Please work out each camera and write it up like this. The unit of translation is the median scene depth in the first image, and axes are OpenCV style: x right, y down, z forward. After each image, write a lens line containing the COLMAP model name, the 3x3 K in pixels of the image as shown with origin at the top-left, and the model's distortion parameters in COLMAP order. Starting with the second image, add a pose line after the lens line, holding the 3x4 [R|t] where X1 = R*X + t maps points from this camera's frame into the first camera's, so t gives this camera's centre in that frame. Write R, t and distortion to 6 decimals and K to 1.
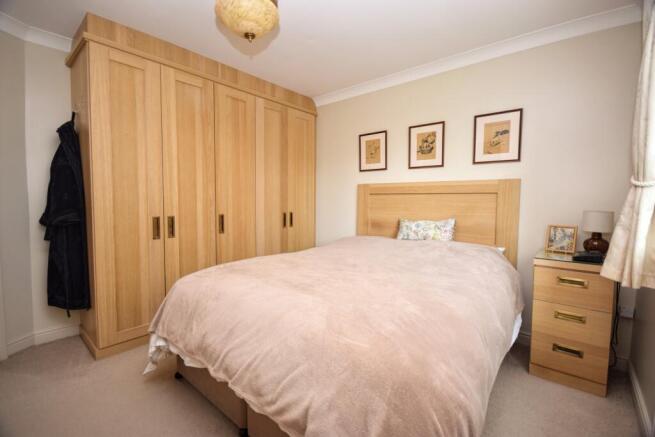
lens RADIAL K [[299.9, 0, 327.0], [0, 299.9, 214.0], [0, 0, 1]] dist [0.004630, 0.000255]
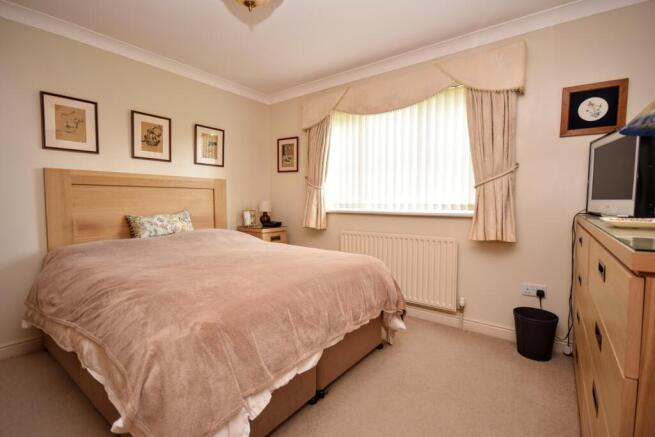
lens RADIAL K [[313.7, 0, 327.4], [0, 313.7, 217.0], [0, 0, 1]] dist [-0.001124, -0.001136]
pose [[-0.090046, -0.064136, 0.993870, -0.734597], [0.043061, 0.996740, 0.068223, -0.016802], [-0.995006, 0.048940, -0.086991, 0.540699]]
